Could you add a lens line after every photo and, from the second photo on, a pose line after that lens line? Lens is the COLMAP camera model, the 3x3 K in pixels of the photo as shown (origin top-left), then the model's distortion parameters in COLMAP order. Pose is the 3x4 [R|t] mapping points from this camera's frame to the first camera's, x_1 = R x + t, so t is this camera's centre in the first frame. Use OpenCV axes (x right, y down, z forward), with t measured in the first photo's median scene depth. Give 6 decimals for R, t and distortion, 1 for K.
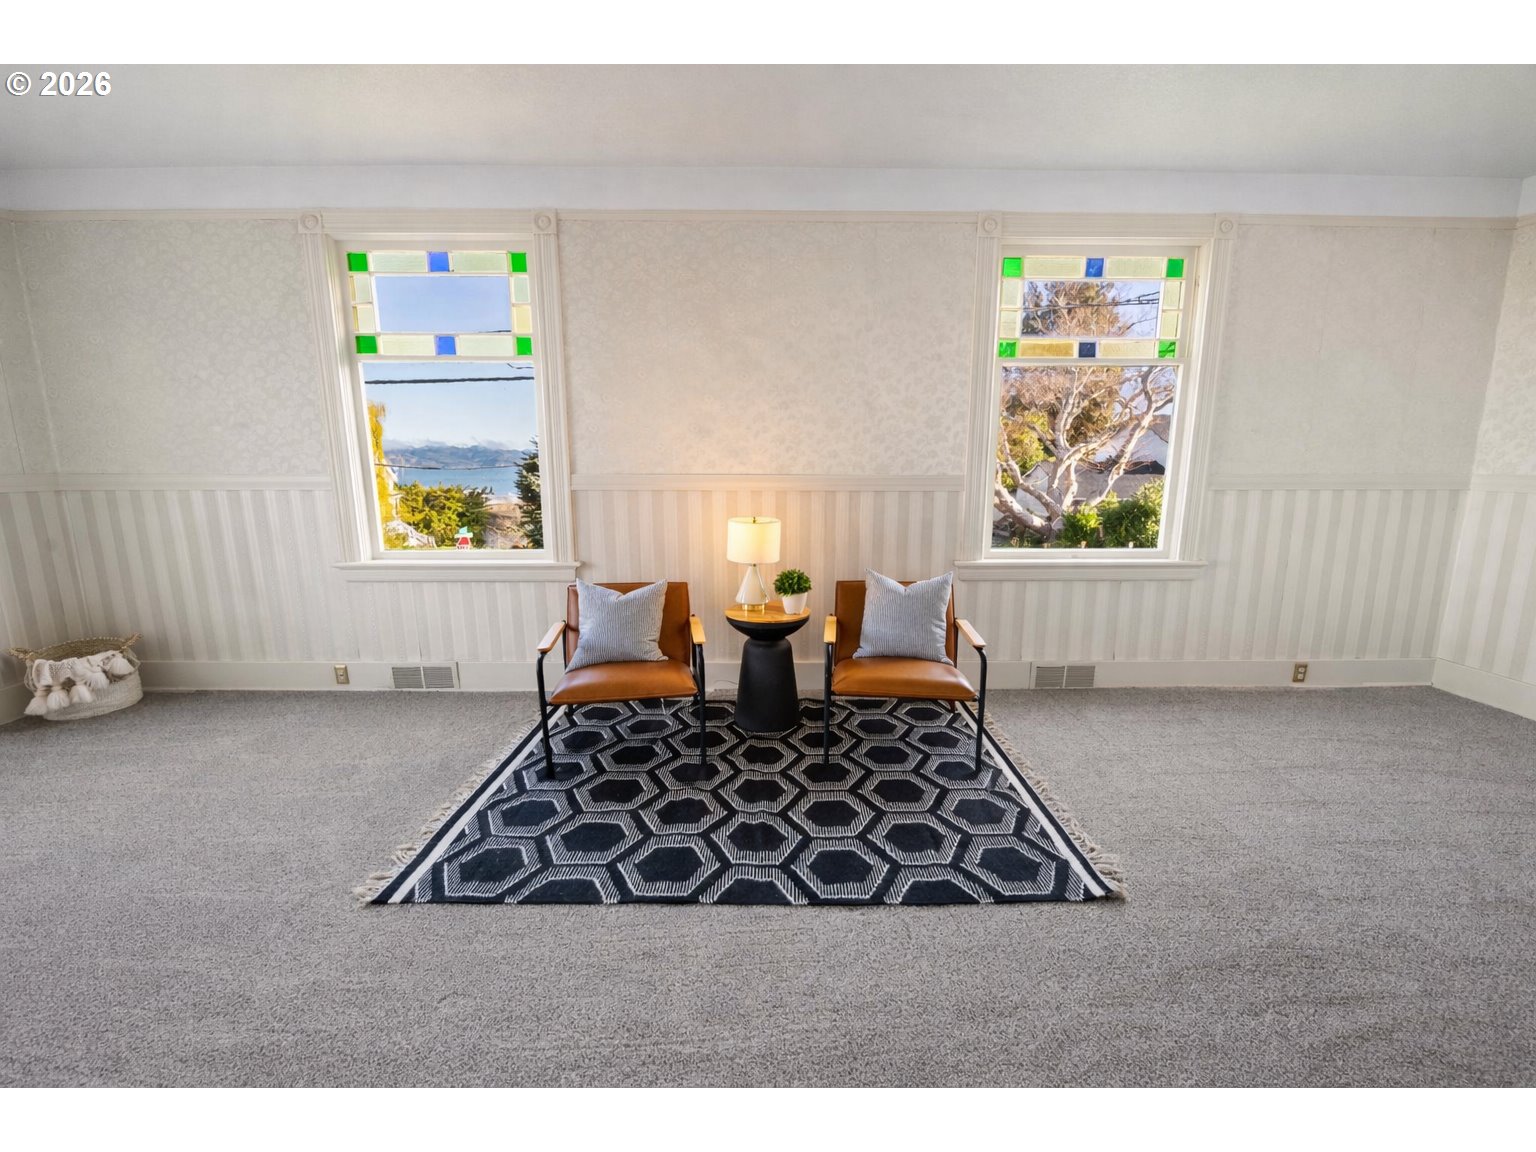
lens RADIAL K [[610.9, 0, 768.0], [0, 610.9, 576.0], [0, 0, 1]] dist [-0.000934, -0.000245]
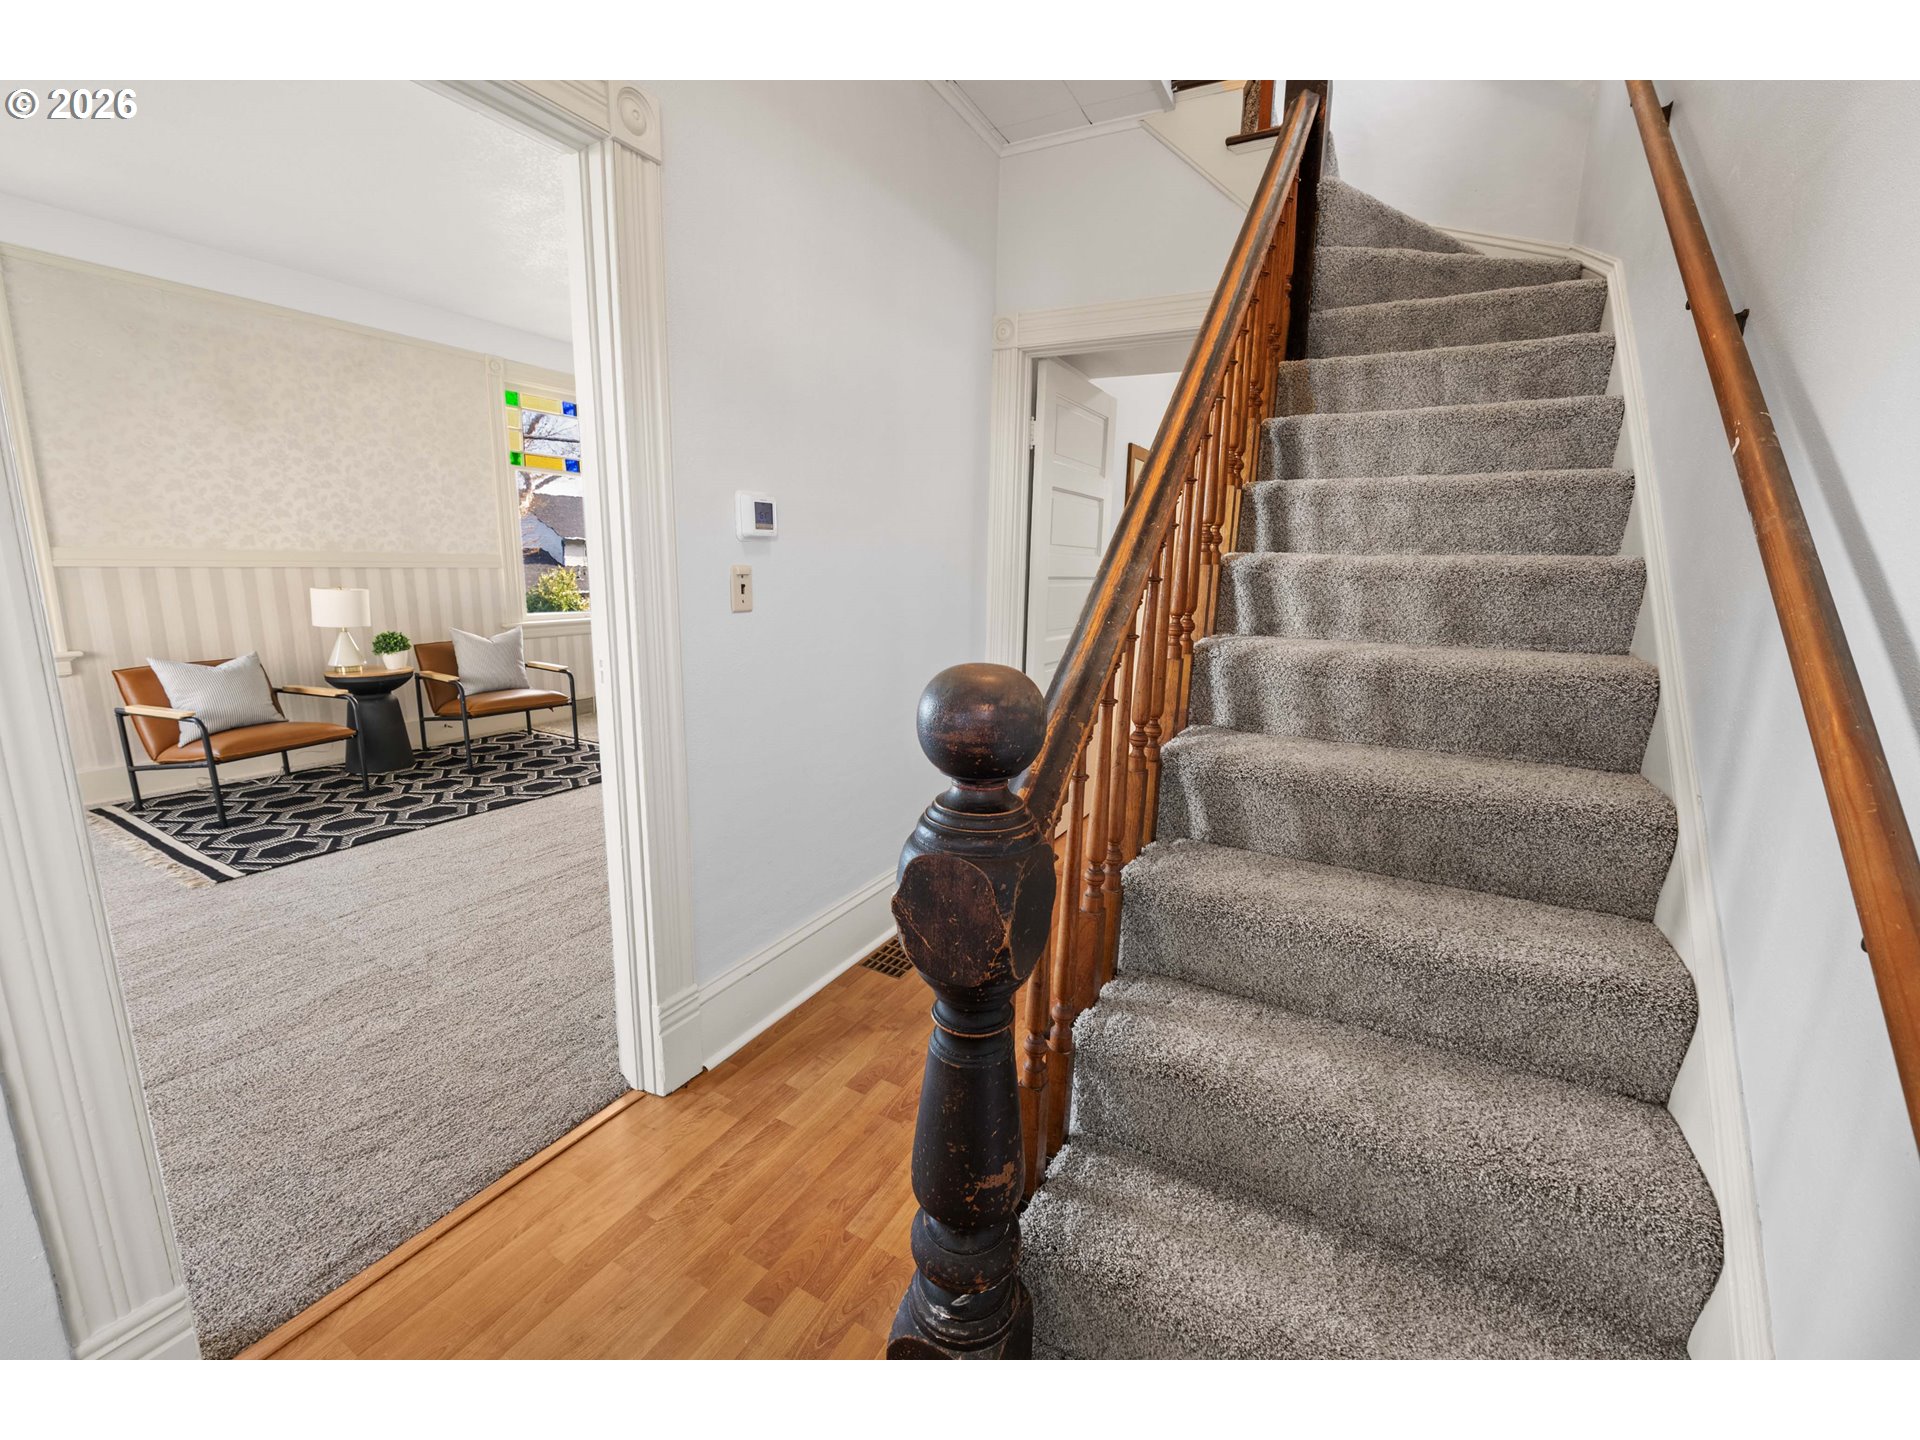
lens RADIAL K [[788.3, 0, 960.0], [0, 788.3, 720.0], [0, 0, 1]] dist [-0.016148, -0.000226]
pose [[0.498891, -0.158252, 0.852094, -0.818578], [0.131853, 0.985602, 0.105849, 0.162446], [-0.856576, 0.059544, 0.512574, -0.798620]]
